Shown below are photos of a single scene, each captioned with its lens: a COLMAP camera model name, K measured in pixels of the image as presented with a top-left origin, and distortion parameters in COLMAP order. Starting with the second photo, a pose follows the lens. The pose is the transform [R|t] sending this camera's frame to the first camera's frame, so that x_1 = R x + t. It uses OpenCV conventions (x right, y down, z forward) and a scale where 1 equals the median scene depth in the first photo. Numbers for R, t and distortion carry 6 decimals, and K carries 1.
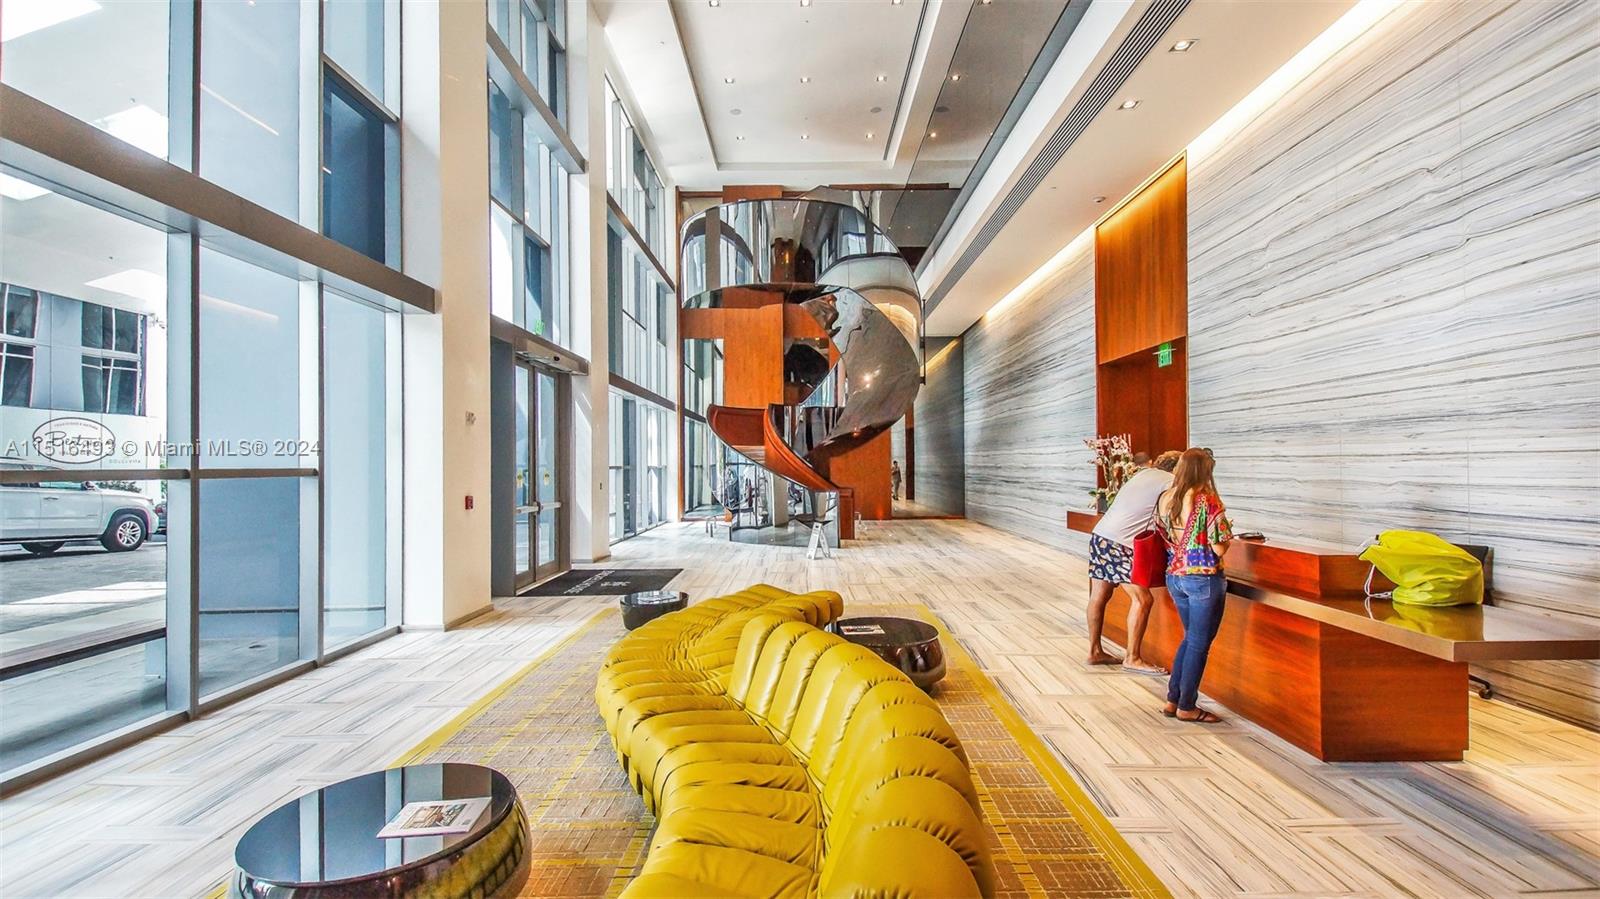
lens RADIAL K [[709.3, 0, 800.0], [0, 709.3, 449.5], [0, 0, 1]] dist [-0.000012, -0.000008]
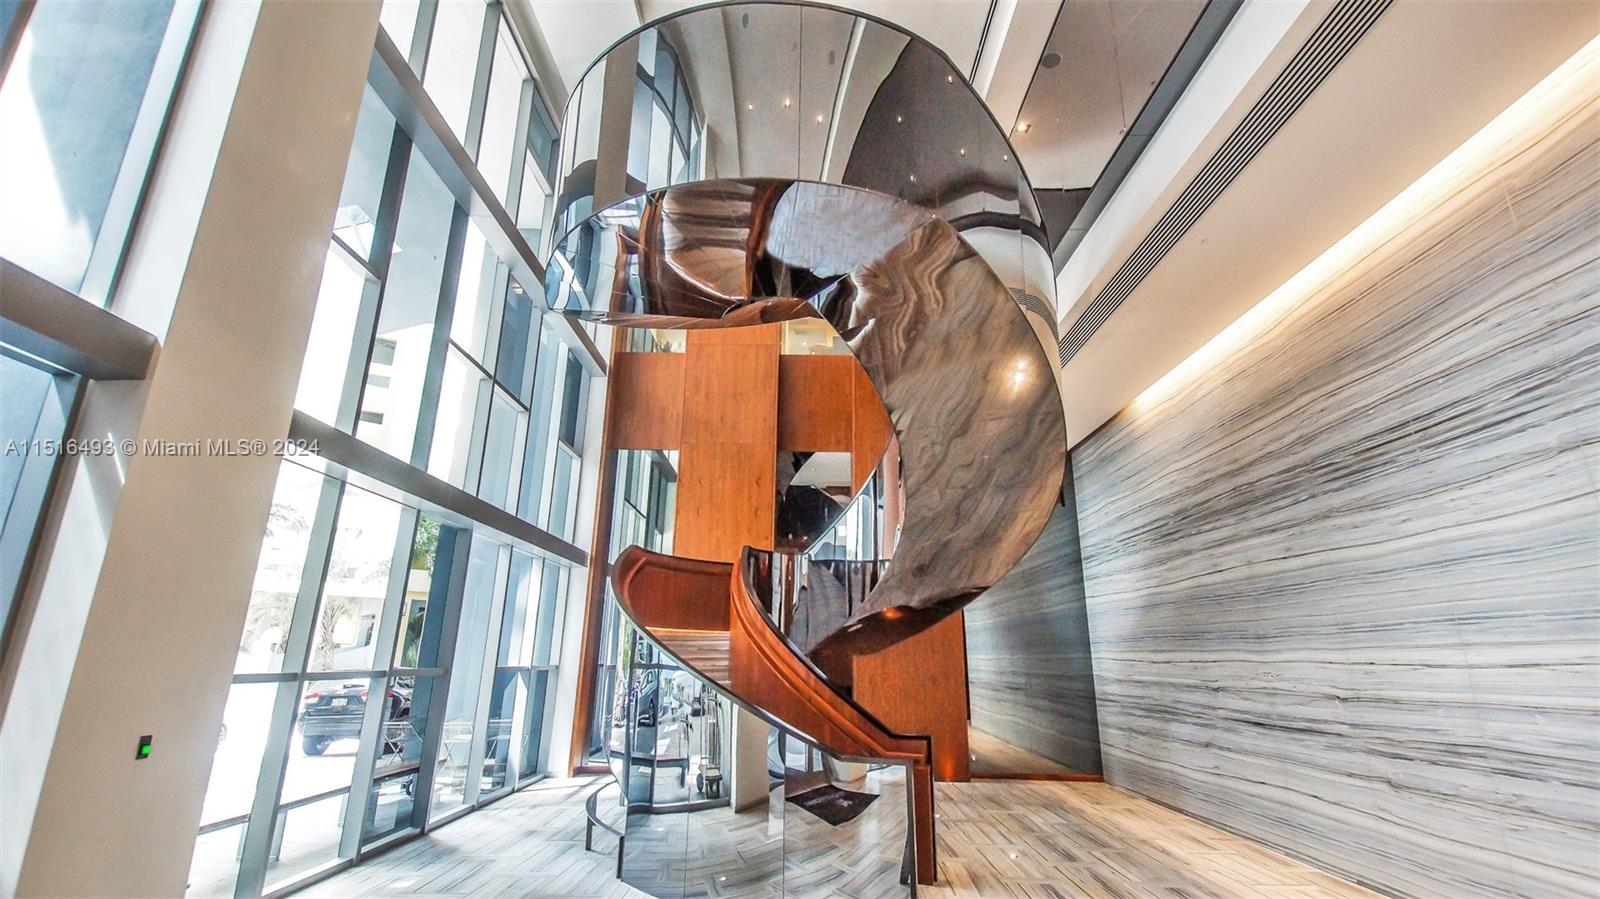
lens RADIAL K [[790.9, 0, 824.6], [0, 790.9, 451.9], [0, 0, 1]] dist [0.061231, 0.000180]
pose [[0.999239, 0.028906, 0.026187, -0.001361], [-0.021952, 0.971747, -0.235002, 0.003242], [-0.032240, 0.234248, 0.971642, 0.380072]]
